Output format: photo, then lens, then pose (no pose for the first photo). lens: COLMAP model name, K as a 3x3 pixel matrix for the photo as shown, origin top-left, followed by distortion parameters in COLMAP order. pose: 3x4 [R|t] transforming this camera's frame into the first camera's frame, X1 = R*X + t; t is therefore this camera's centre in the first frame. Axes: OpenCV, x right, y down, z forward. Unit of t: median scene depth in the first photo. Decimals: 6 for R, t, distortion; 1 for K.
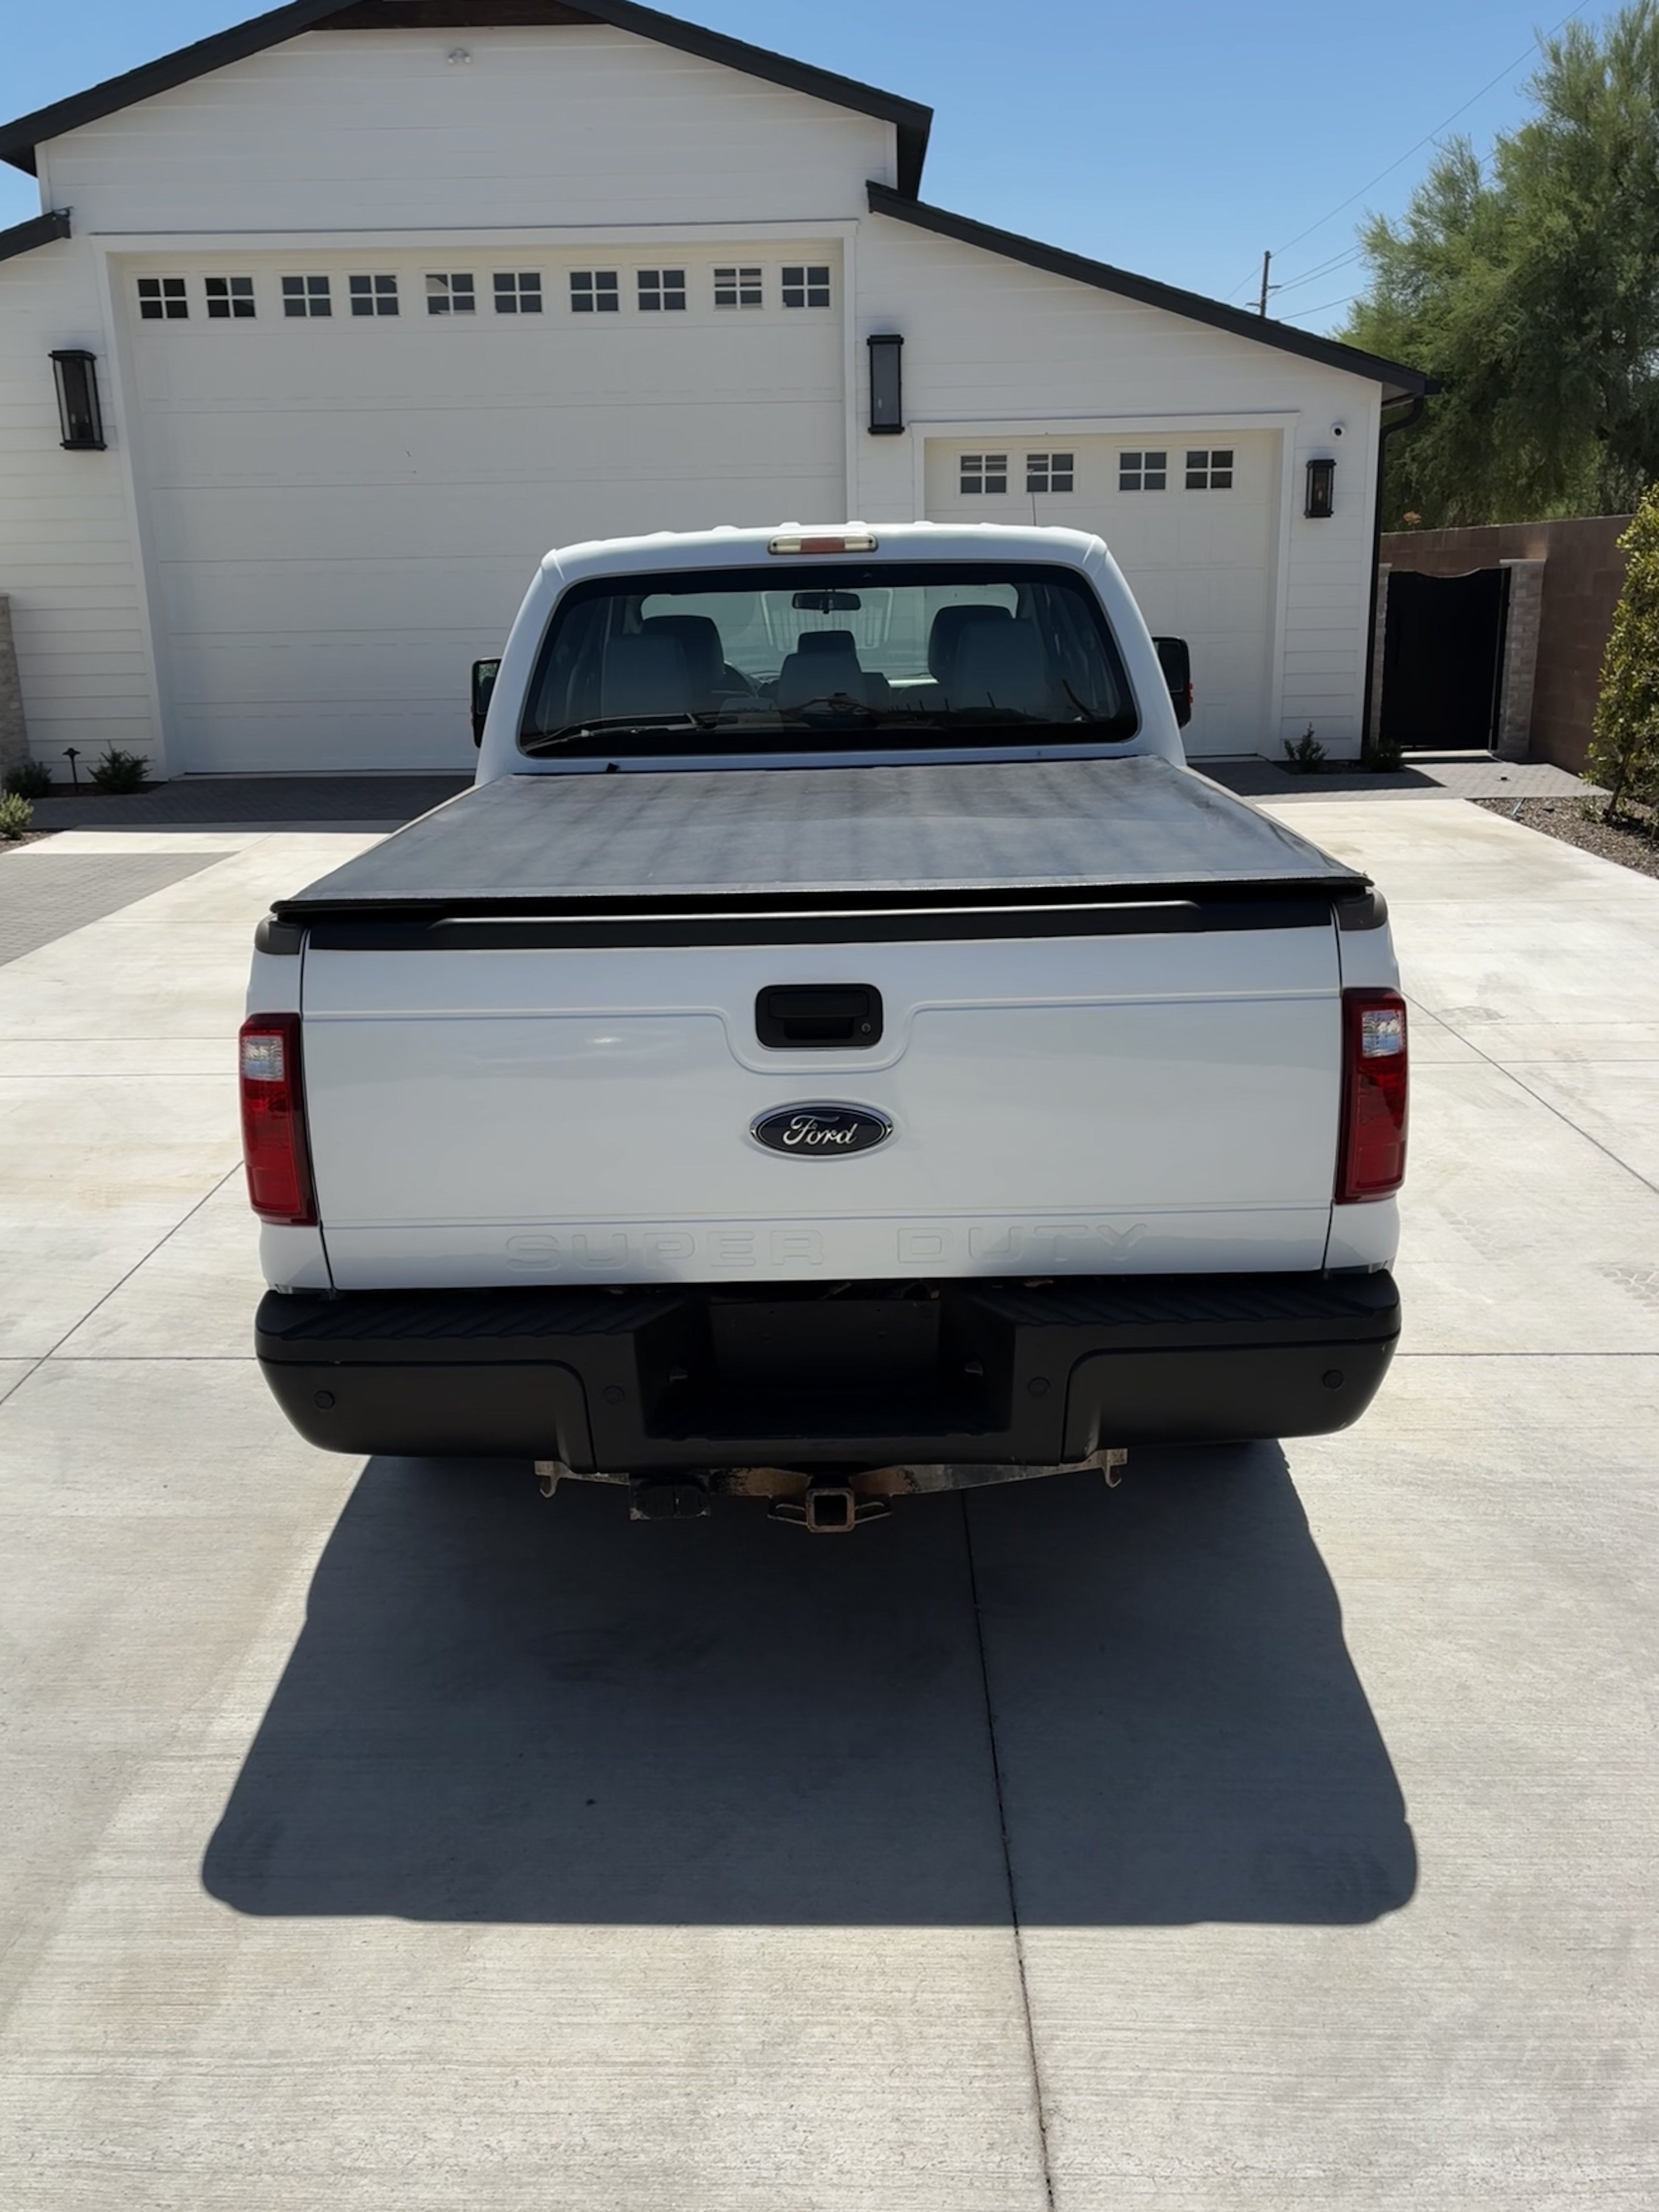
lens RADIAL K [[1849.9, 0, 809.1], [0, 1849.9, 1106.7], [0, 0, 1]] dist [0.046686, -0.055822]
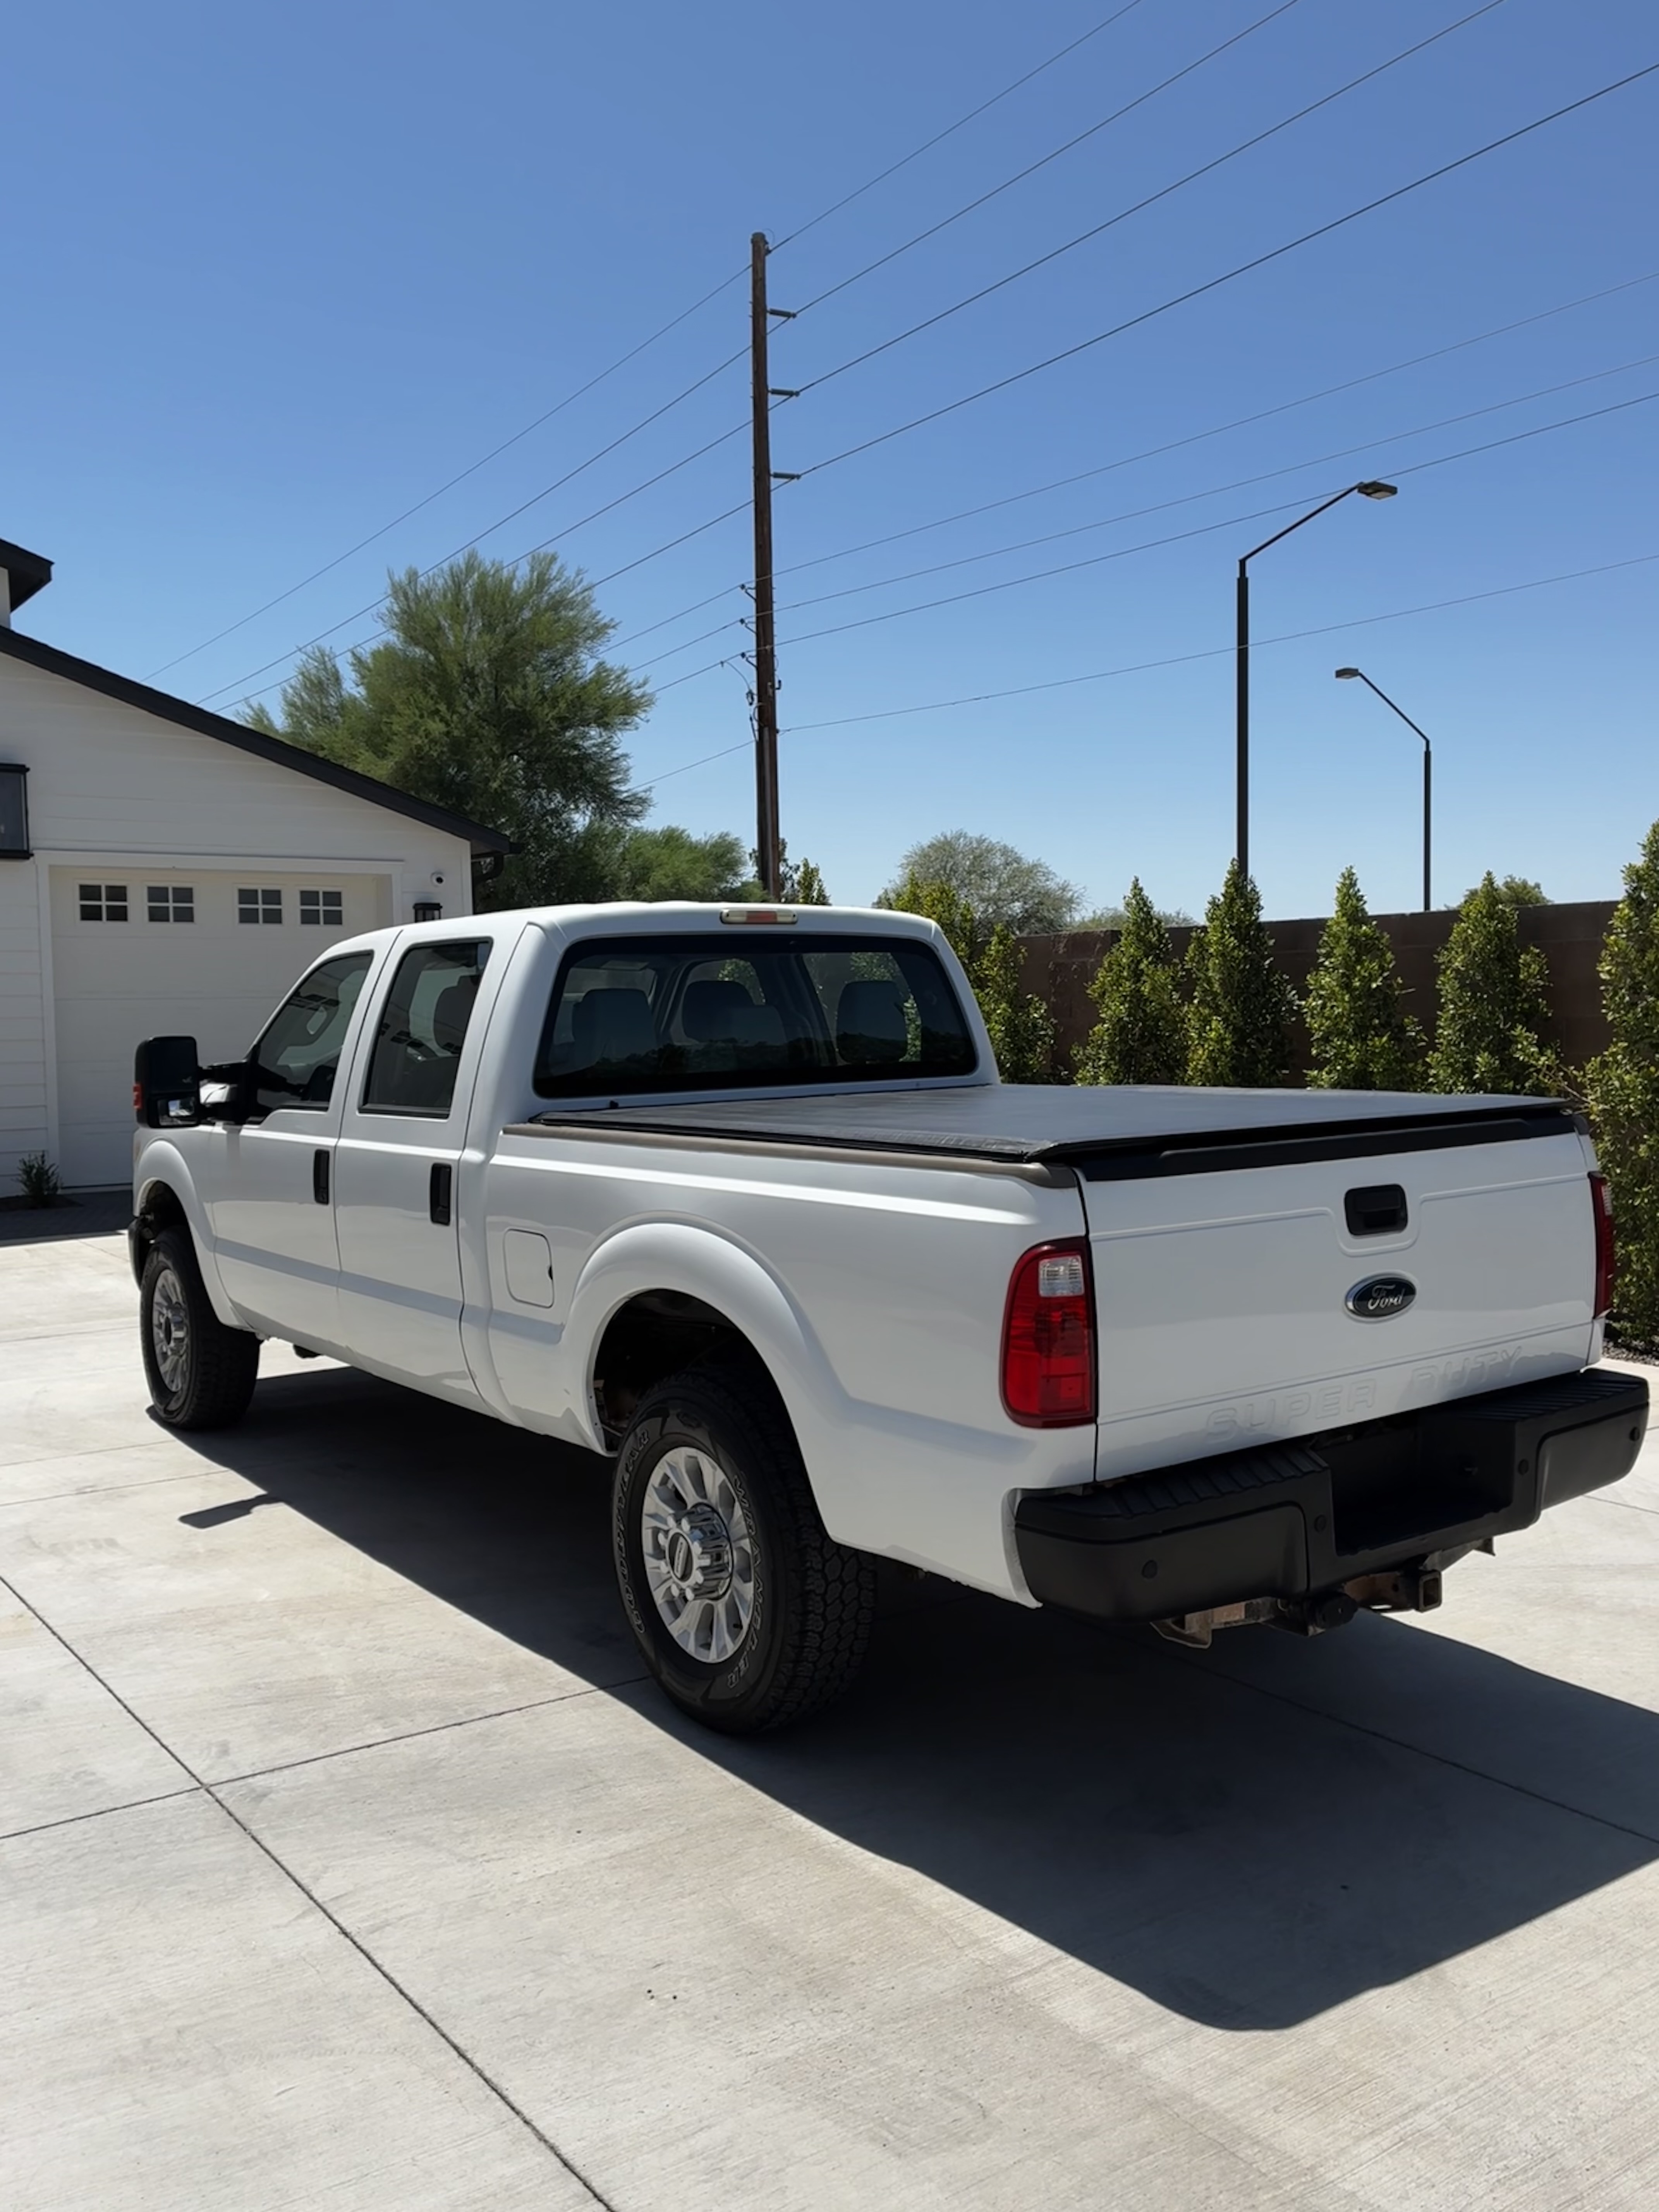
lens RADIAL K [[1849.9, 0, 809.1], [0, 1849.9, 1106.7], [0, 0, 1]] dist [0.046686, -0.055822]
pose [[0.805226, -0.027072, 0.592350, -0.786389], [0.165578, 0.969487, -0.180774, 0.037889], [-0.569381, 0.243644, 0.785139, 0.106042]]
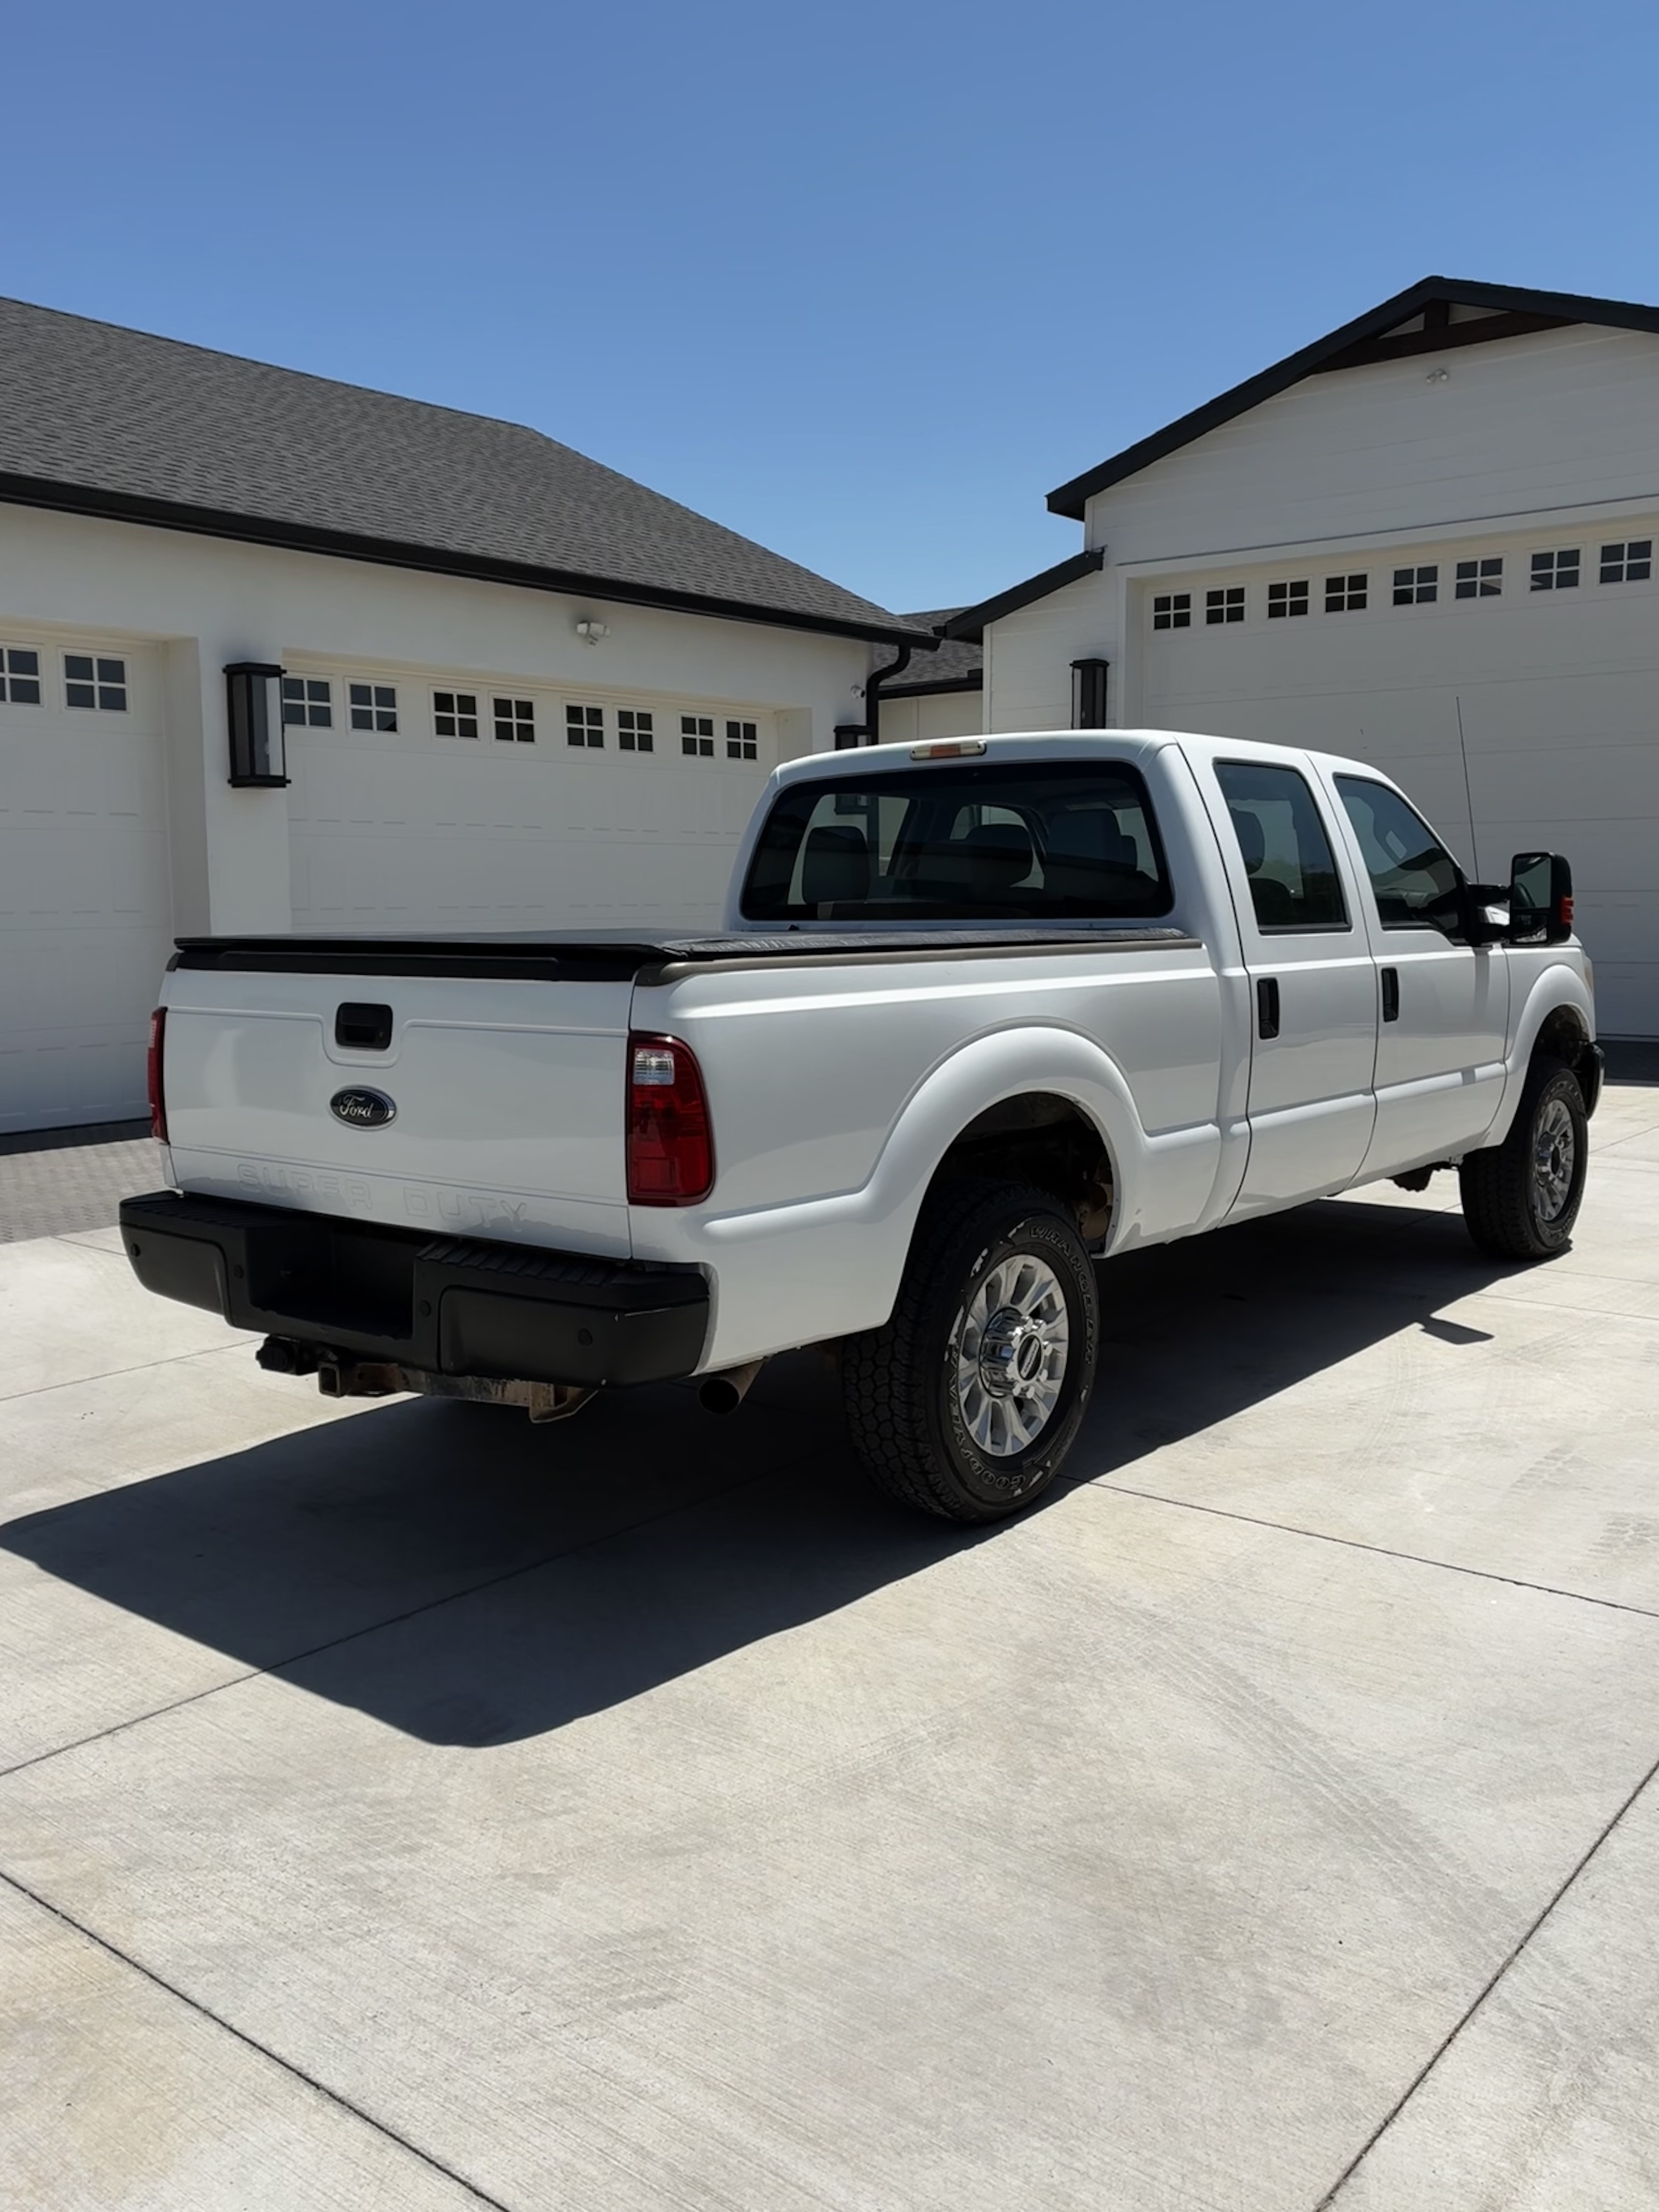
lens RADIAL K [[1856.0, 0, 809.9], [0, 1856.0, 1102.7], [0, 0, 1]] dist [0.015568, 0.008345]
pose [[0.785713, 0.085154, -0.612702, 0.814056], [-0.179237, 0.979330, -0.093740, 0.057580], [0.592055, 0.183472, 0.784735, 0.056990]]
